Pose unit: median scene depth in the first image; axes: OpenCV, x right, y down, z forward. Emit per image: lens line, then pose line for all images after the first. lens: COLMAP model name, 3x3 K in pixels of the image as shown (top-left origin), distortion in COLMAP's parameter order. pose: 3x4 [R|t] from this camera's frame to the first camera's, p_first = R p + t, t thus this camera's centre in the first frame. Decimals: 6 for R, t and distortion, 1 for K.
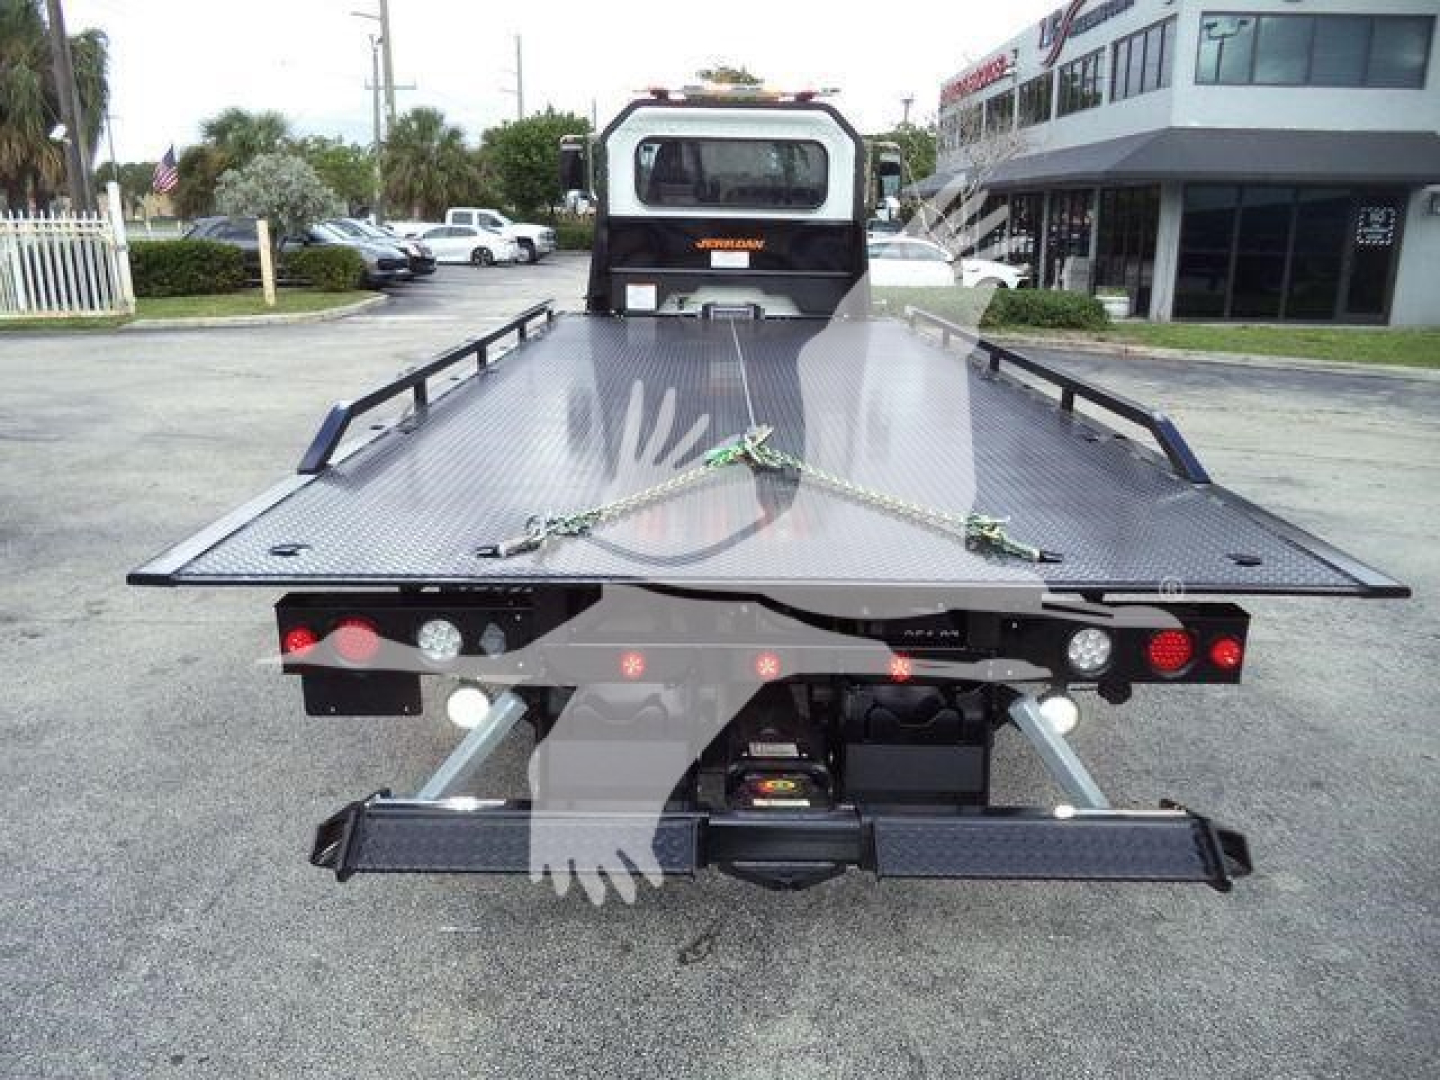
lens RADIAL K [[1173.2, 0, 717.7], [0, 1173.2, 558.6], [0, 0, 1]] dist [-0.011262, -0.017871]
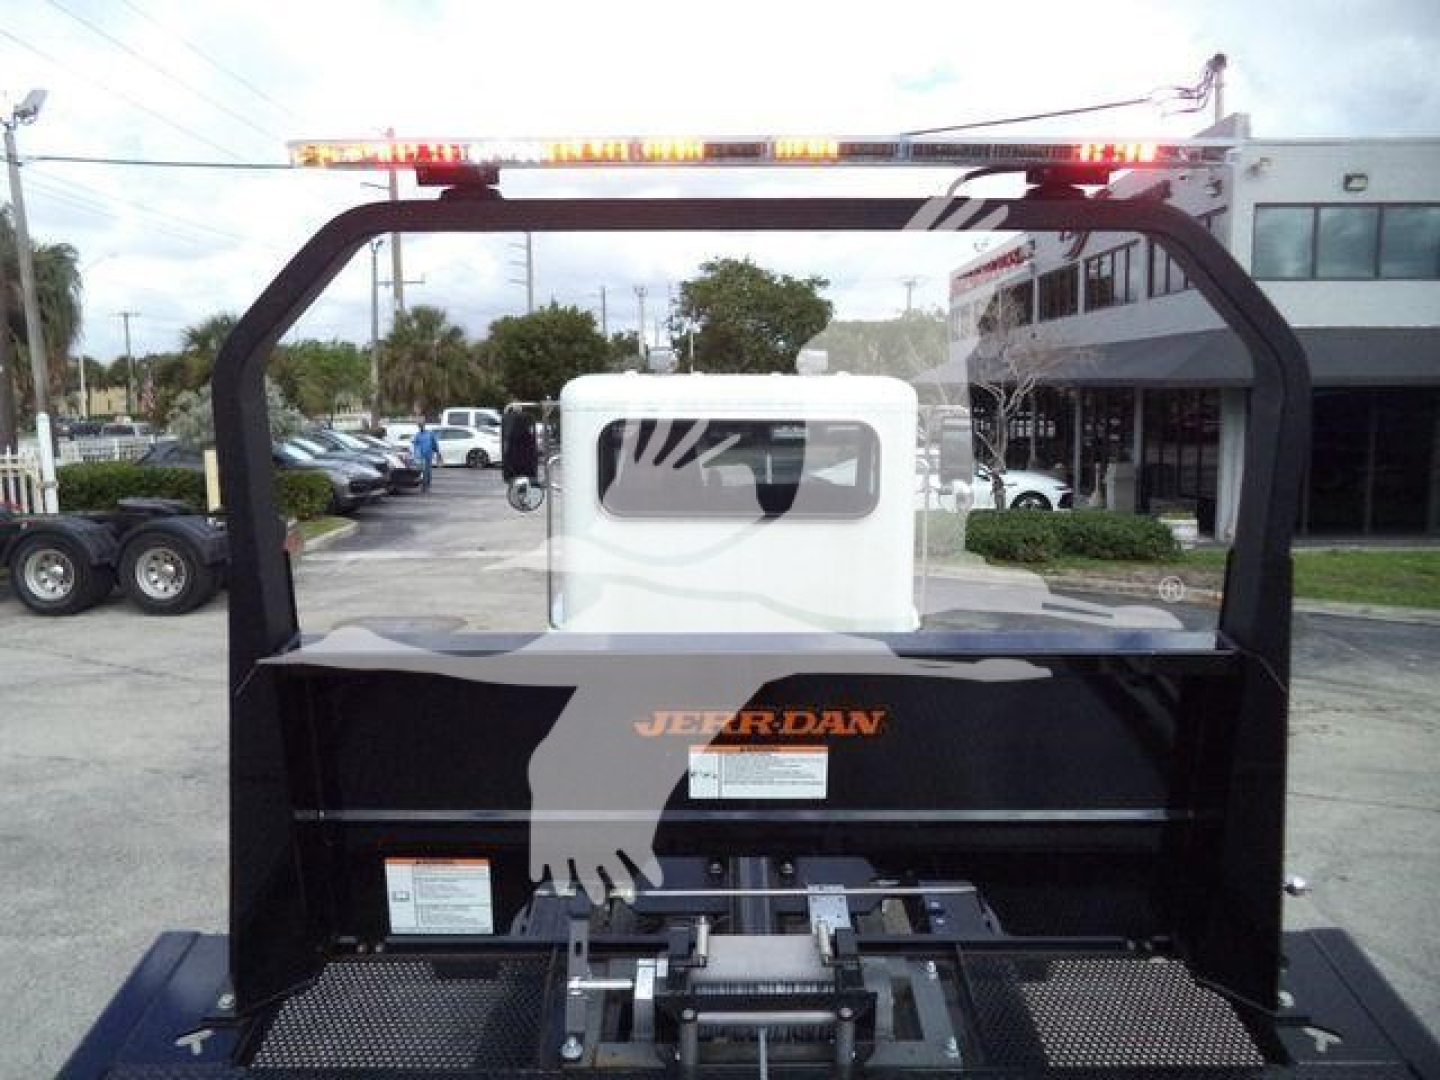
lens RADIAL K [[1172.8, 0, 721.9], [0, 1172.8, 568.9], [0, 0, 1]] dist [-0.022640, -0.004259]
pose [[0.999776, -0.020136, -0.006589, 0.004360], [0.019077, 0.990873, -0.133439, -0.095963], [0.009216, 0.133283, 0.991035, 0.175158]]
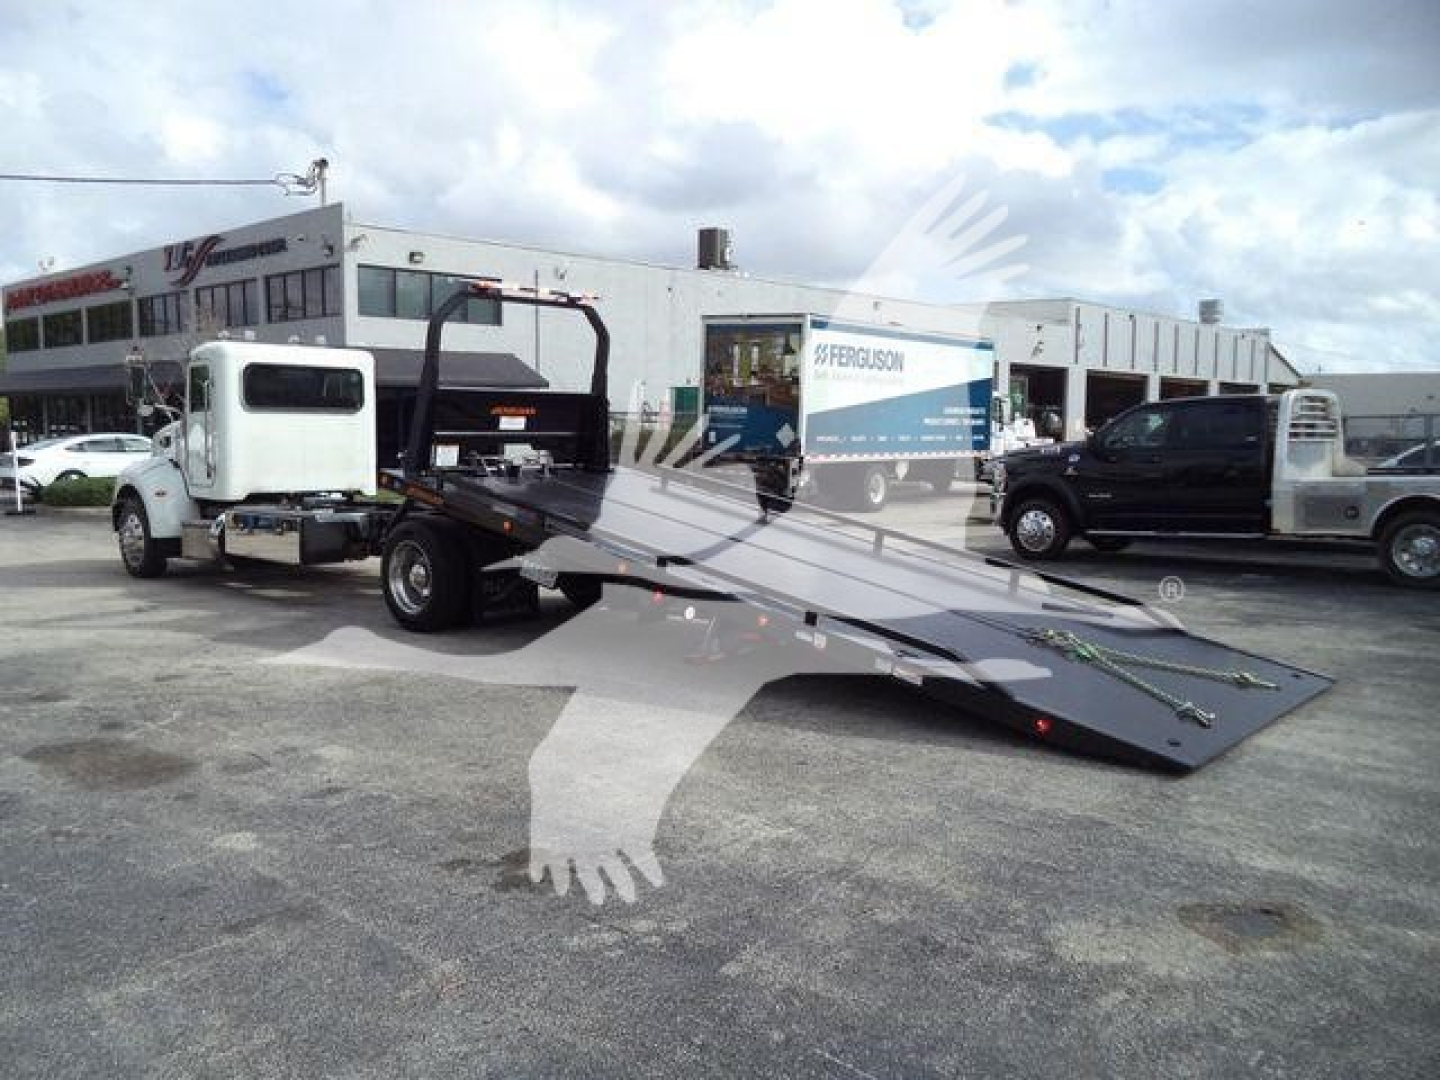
lens RADIAL K [[1173.2, 0, 717.7], [0, 1173.2, 558.6], [0, 0, 1]] dist [-0.011262, -0.017871]
pose [[0.673312, -0.099134, 0.732682, -0.418275], [0.213489, 0.974828, -0.064293, 0.049694], [-0.707865, 0.199708, 0.677527, -0.184896]]
